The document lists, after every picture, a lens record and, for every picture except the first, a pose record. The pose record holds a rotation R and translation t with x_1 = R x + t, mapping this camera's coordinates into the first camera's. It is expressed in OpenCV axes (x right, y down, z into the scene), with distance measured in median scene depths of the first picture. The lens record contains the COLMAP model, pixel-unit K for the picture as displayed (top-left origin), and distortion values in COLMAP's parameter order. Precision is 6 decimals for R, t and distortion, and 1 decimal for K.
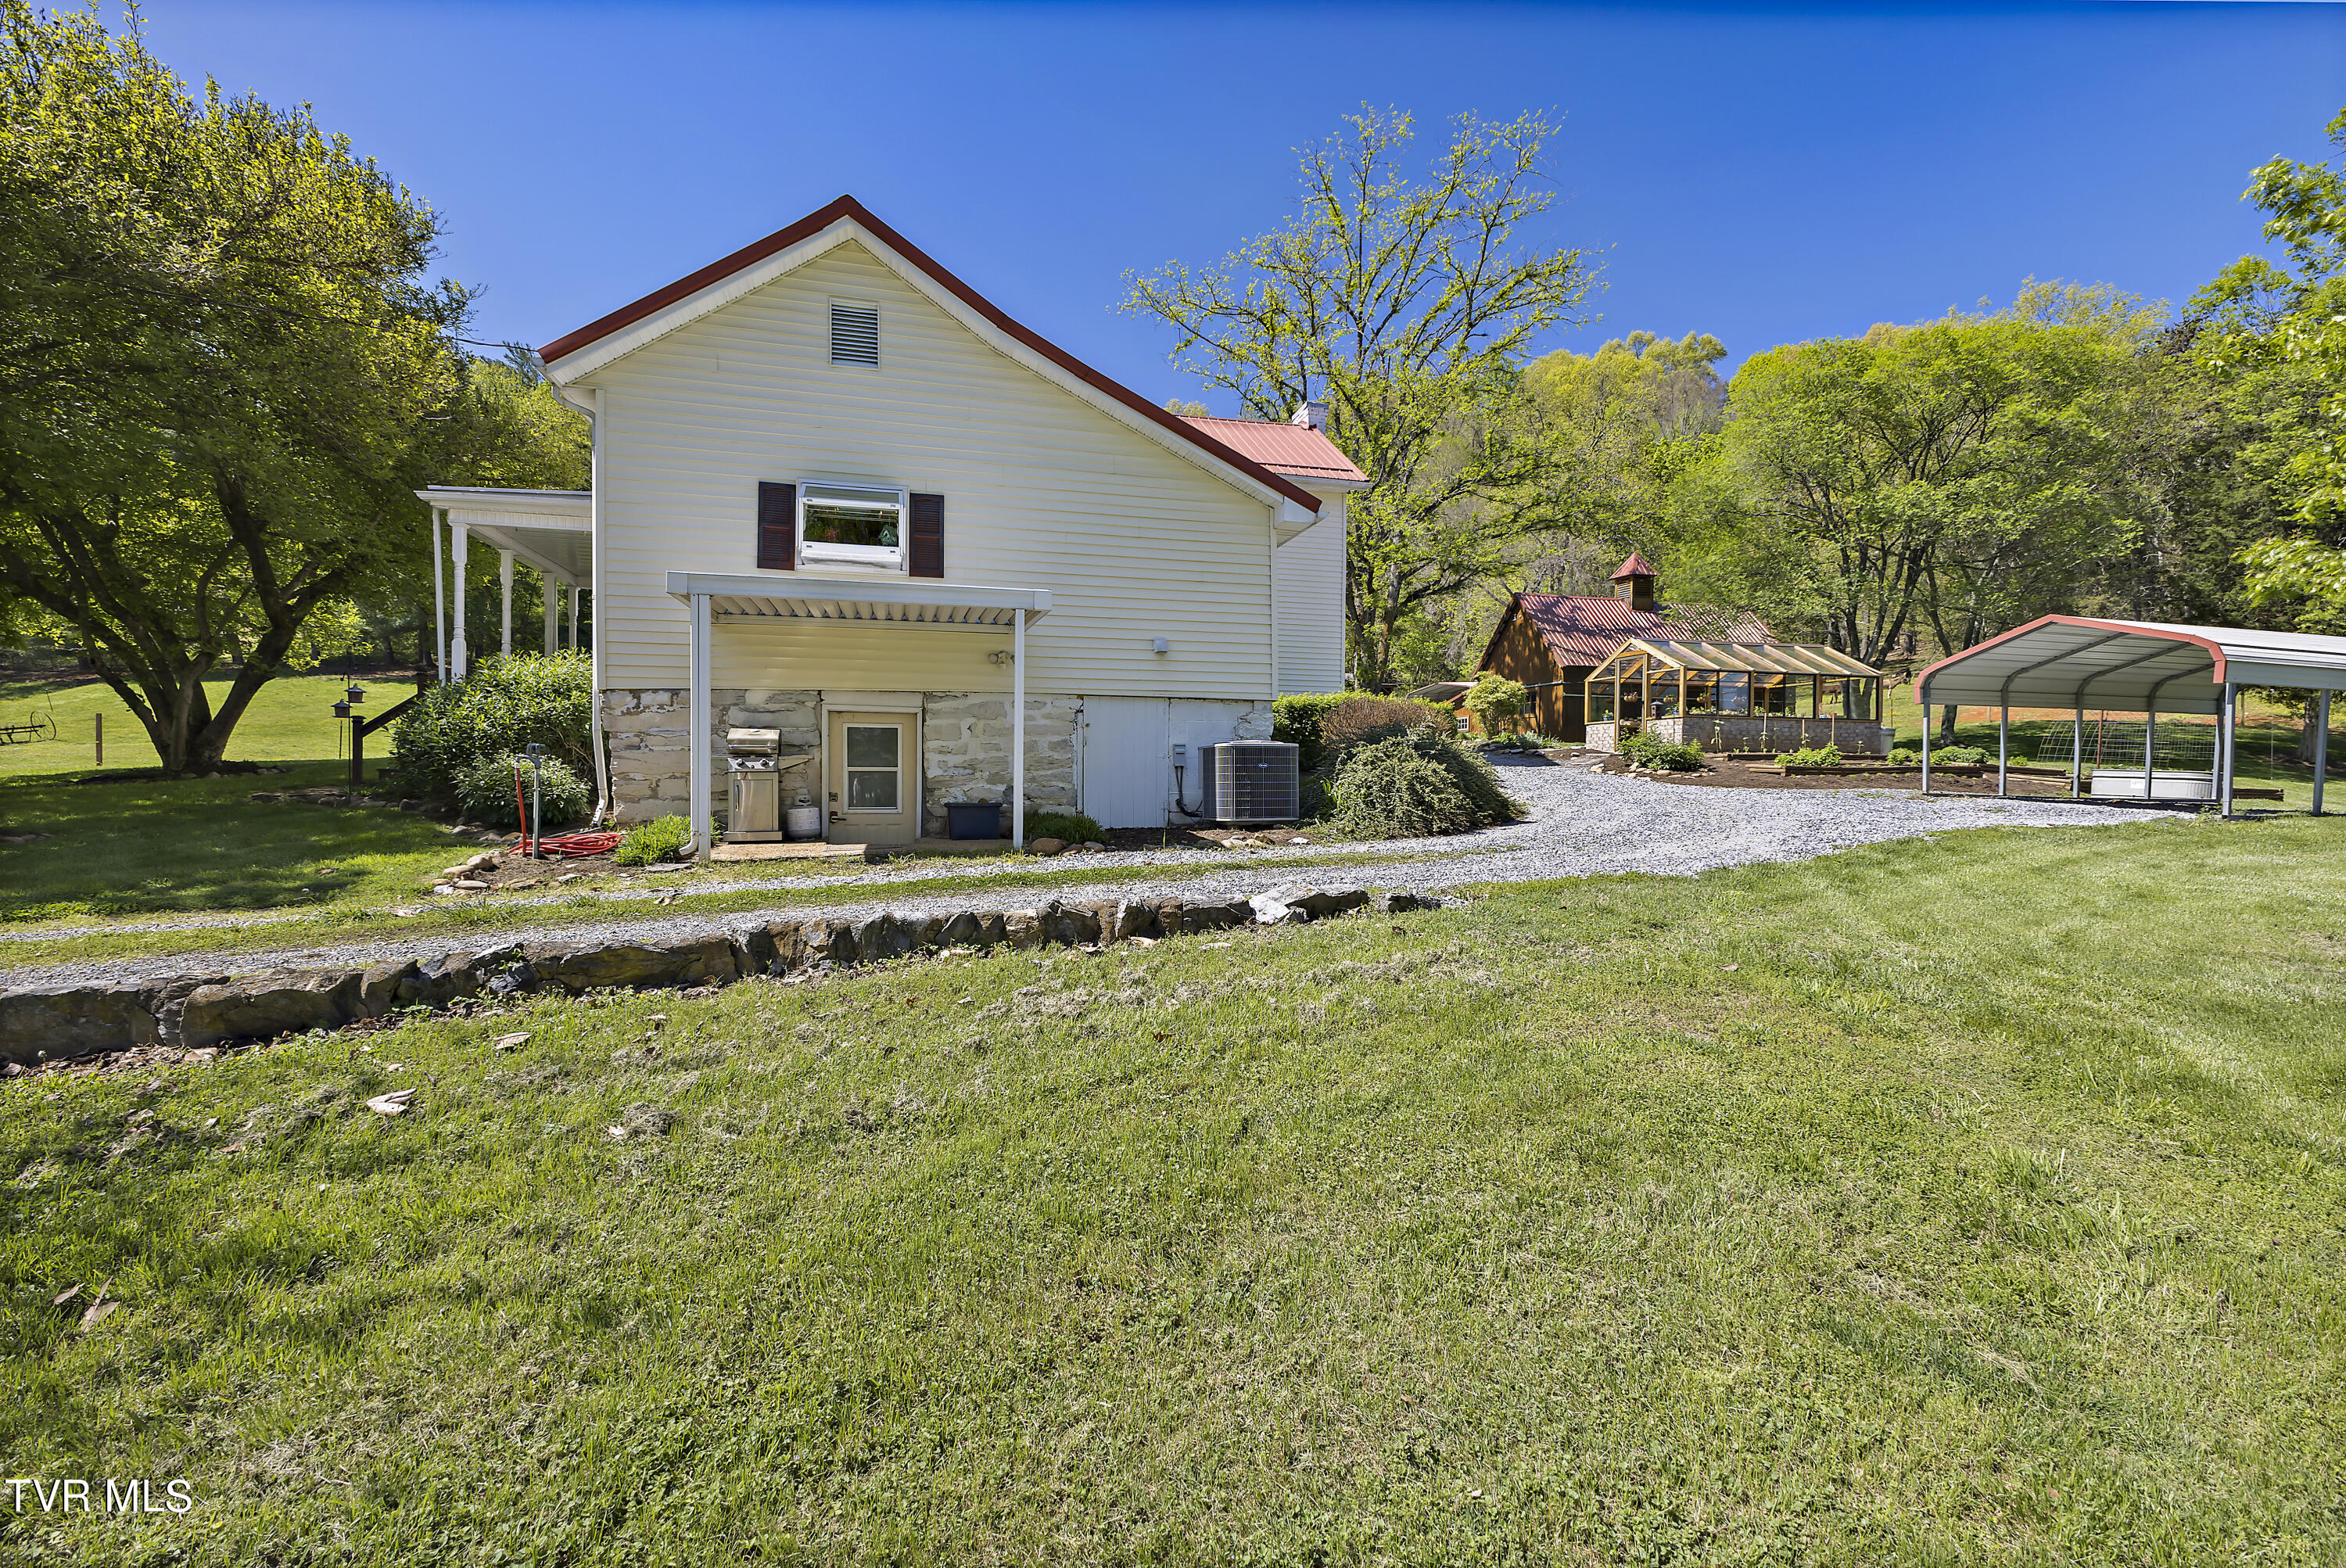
lens RADIAL K [[1018.5, 0, 1179.5], [0, 1018.5, 775.5], [0, 0, 1]] dist [-0.000159, -0.000009]
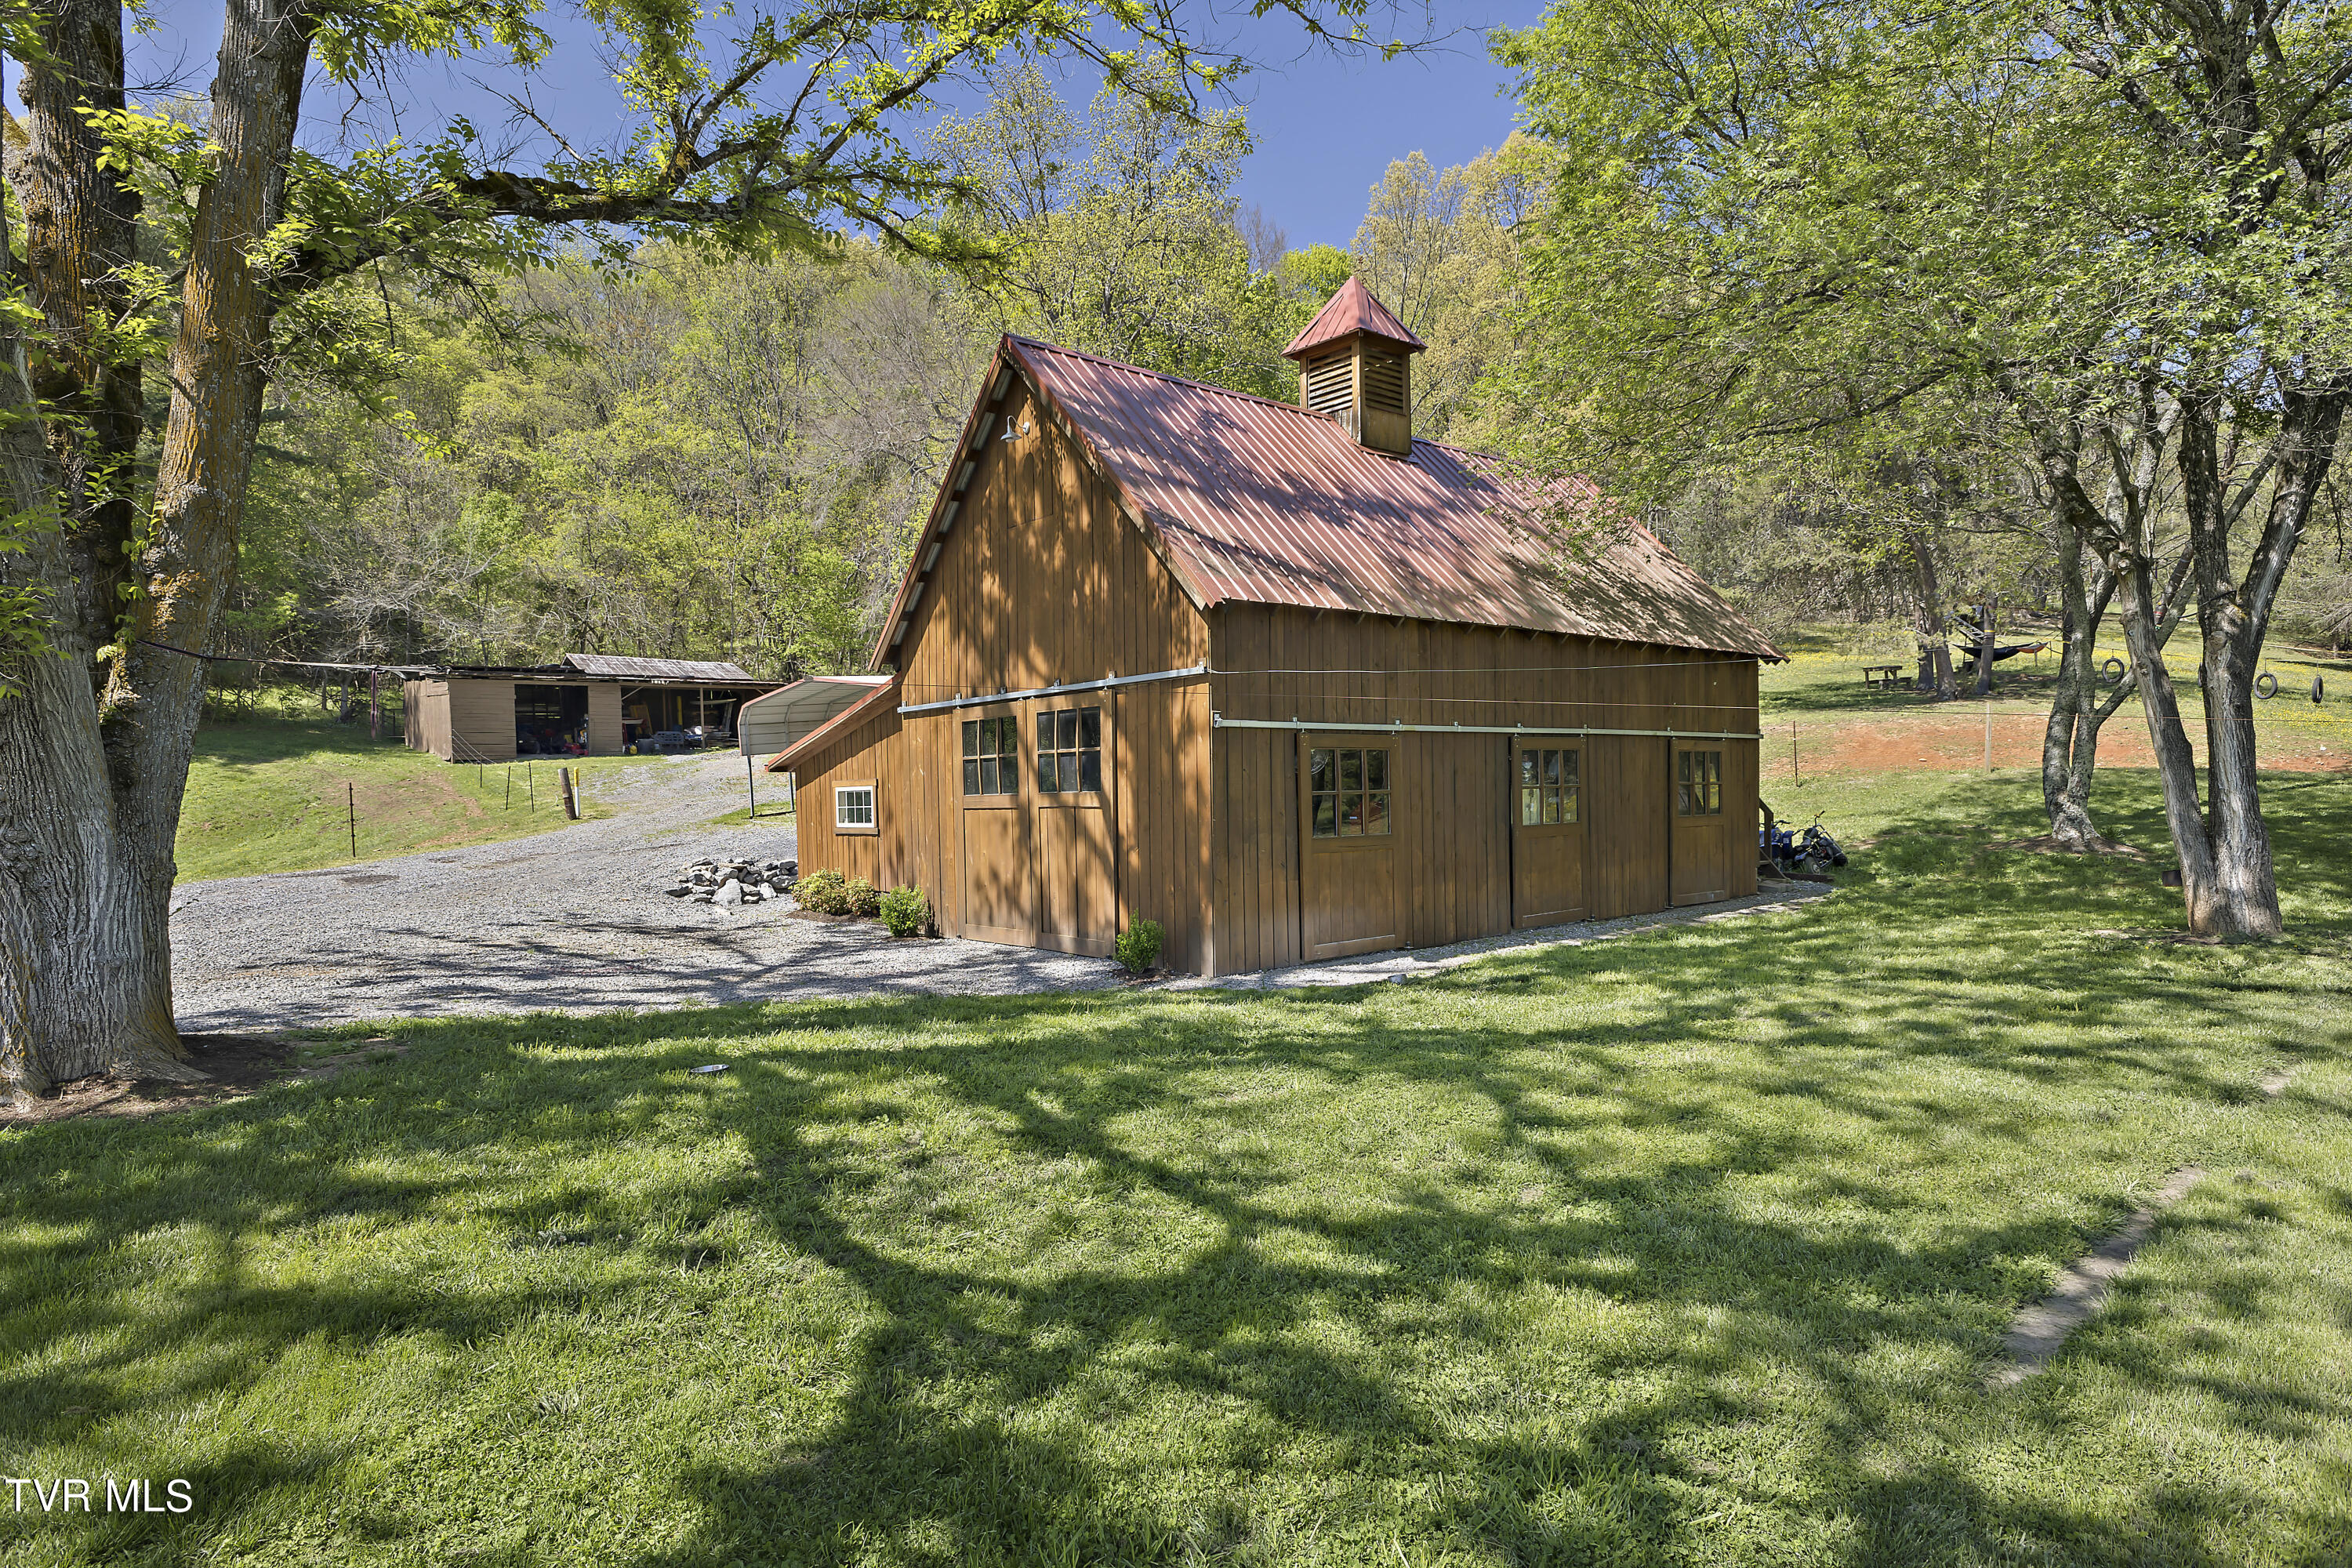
lens RADIAL K [[1346.9, 0, 1176.6], [0, 1346.9, 791.7], [0, 0, 1]] dist [0.002324, 0.000089]
pose [[0.875264, -0.021834, 0.483152, 0.192932], [0.025759, 0.999667, -0.001489, -0.057609], [-0.482959, 0.013749, 0.875535, 0.669649]]
